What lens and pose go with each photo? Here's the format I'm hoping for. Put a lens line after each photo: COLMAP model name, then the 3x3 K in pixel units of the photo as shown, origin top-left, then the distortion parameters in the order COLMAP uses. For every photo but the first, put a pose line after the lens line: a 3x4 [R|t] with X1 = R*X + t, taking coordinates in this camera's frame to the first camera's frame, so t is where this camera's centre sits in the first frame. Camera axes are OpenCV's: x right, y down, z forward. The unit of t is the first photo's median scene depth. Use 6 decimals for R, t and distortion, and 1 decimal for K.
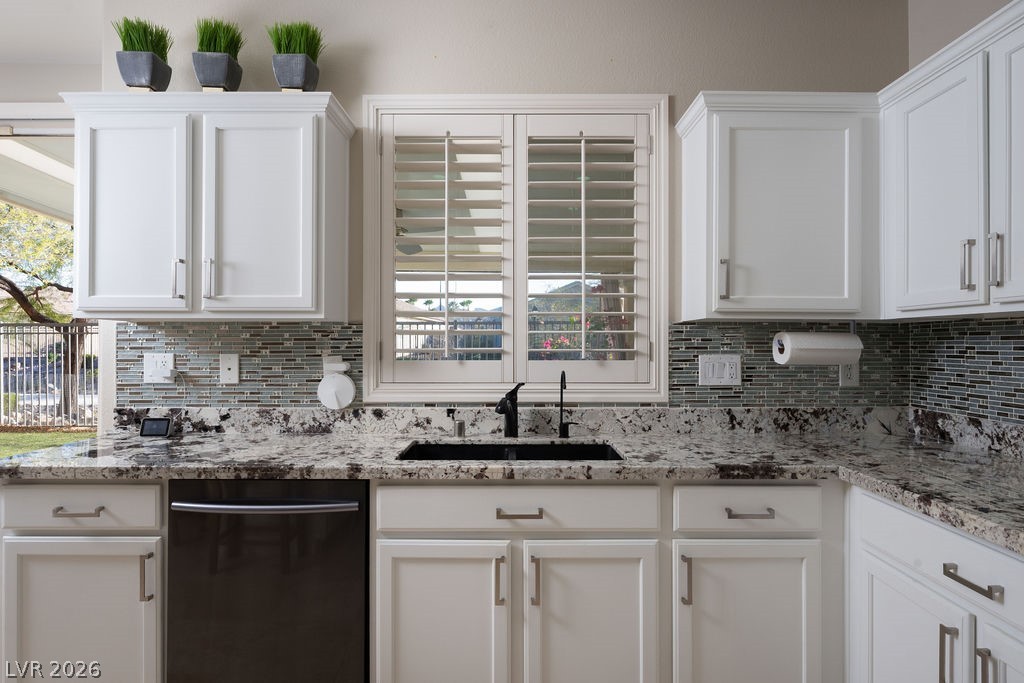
lens RADIAL K [[590.7, 0, 512.0], [0, 590.7, 341.5], [0, 0, 1]] dist [-0.001533, -0.000572]
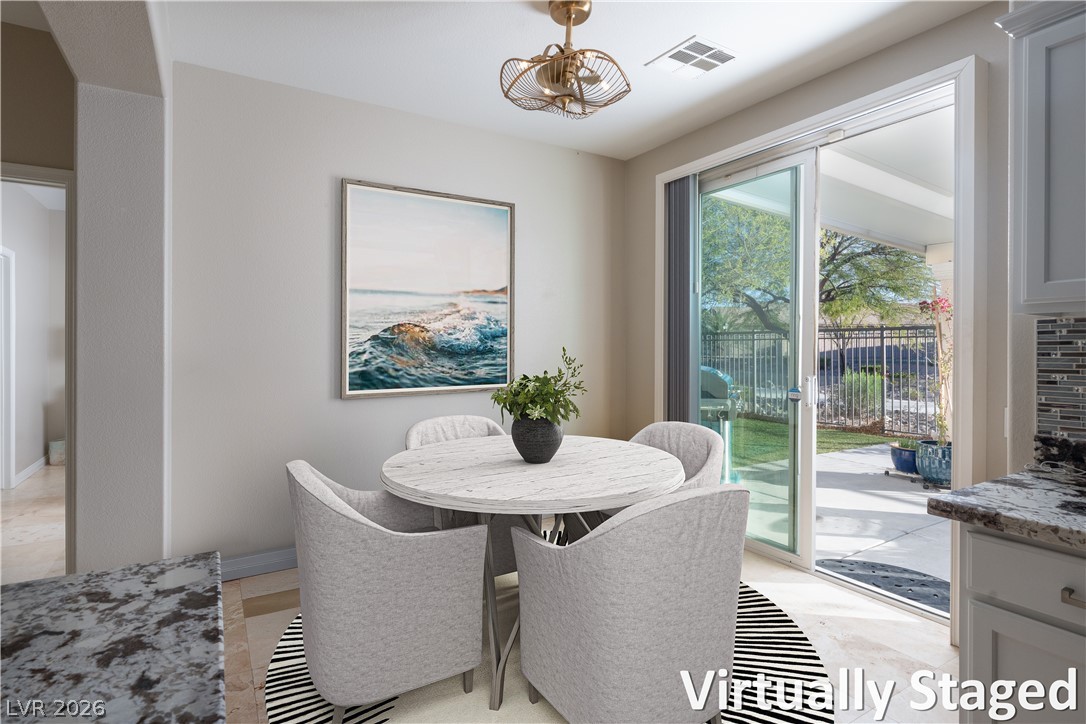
lens RADIAL K [[547.5, 0, 542.9], [0, 547.5, 347.9], [0, 0, 1]] dist [0.000007, 0.000042]
pose [[0.510590, 0.001456, -0.859823, -0.403131], [0.001552, 0.999995, 0.002615, 0.000840], [0.859823, -0.002670, 0.510586, 0.120482]]
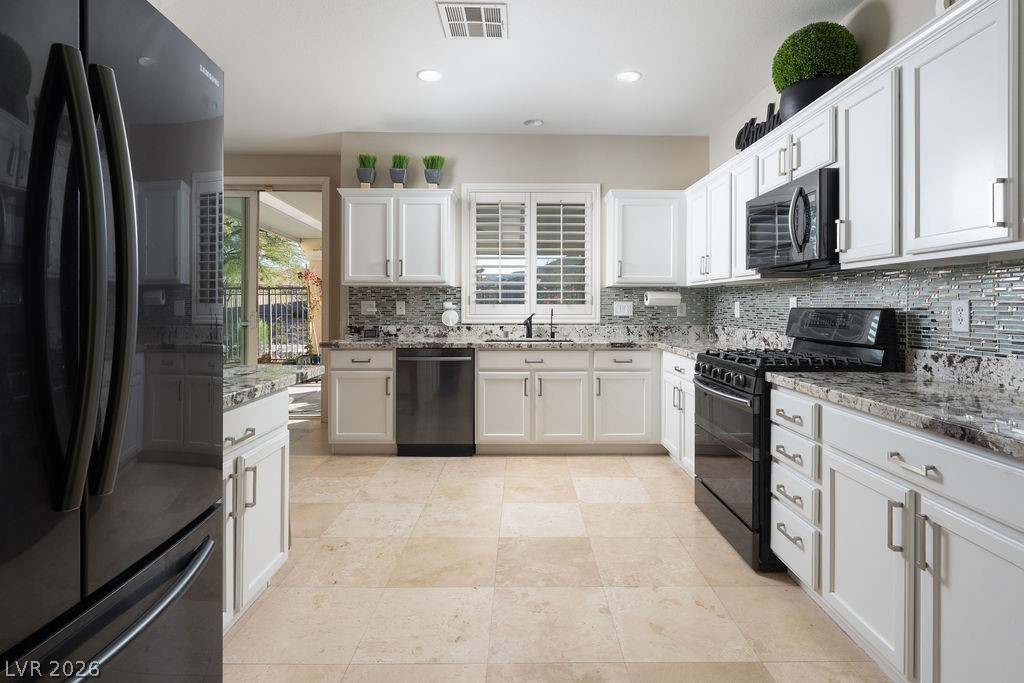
lens RADIAL K [[508.1, 0, 525.6], [0, 508.1, 305.5], [0, 0, 1]] dist [-0.000797, -0.000062]
pose [[0.999913, 0.001287, 0.013161, -0.039061], [-0.001330, 0.999994, 0.003290, 0.030638], [-0.013157, -0.003307, 0.999908, -0.906816]]
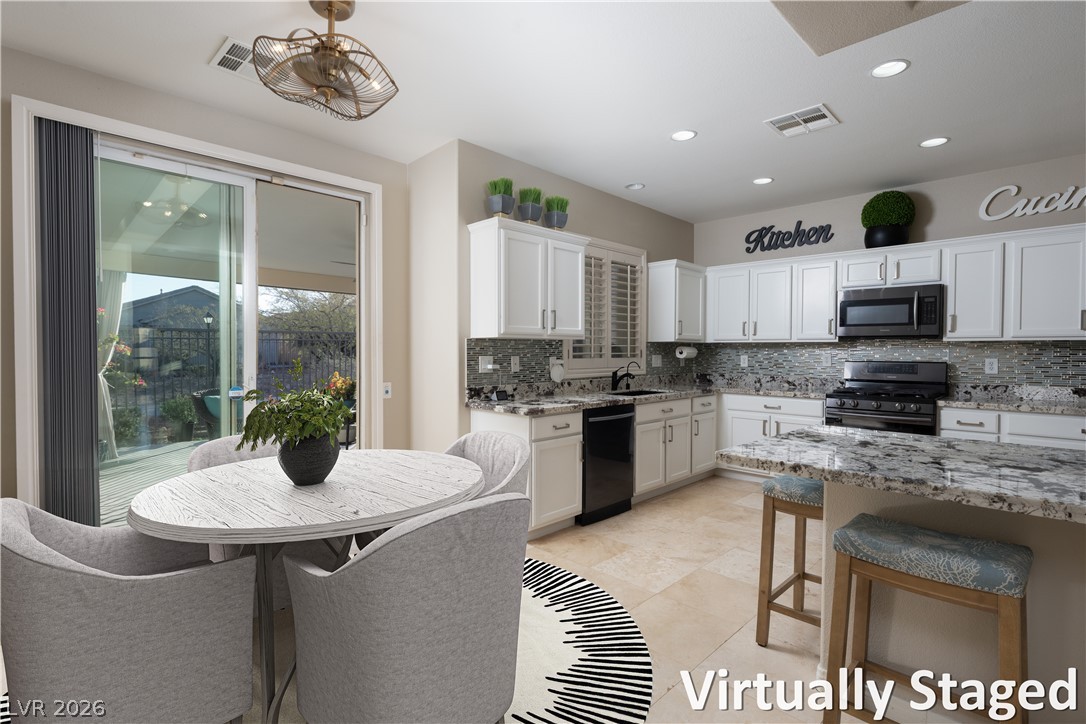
lens RADIAL K [[516.7, 0, 543.0], [0, 516.7, 362.0], [0, 0, 1]] dist [-0.002490, -0.000338]
pose [[0.702990, -0.015423, 0.711032, -1.618359], [-0.004053, 0.999662, 0.025690, -0.003170], [-0.711188, -0.020942, 0.702690, -0.232979]]
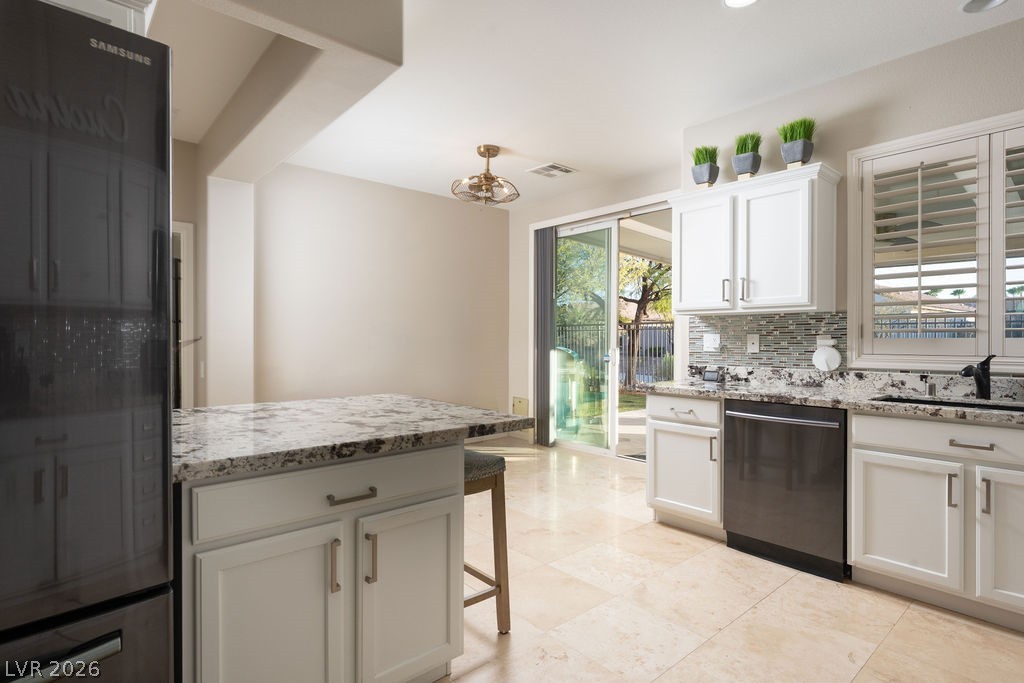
lens RADIAL K [[525.1, 0, 512.0], [0, 525.1, 341.5], [0, 0, 1]] dist [-0.002940, 0.000852]
pose [[0.662111, 0.003074, -0.749399, 0.162478], [0.002376, 0.999978, 0.006200, 0.030956], [0.749402, -0.005886, 0.662090, -0.450344]]
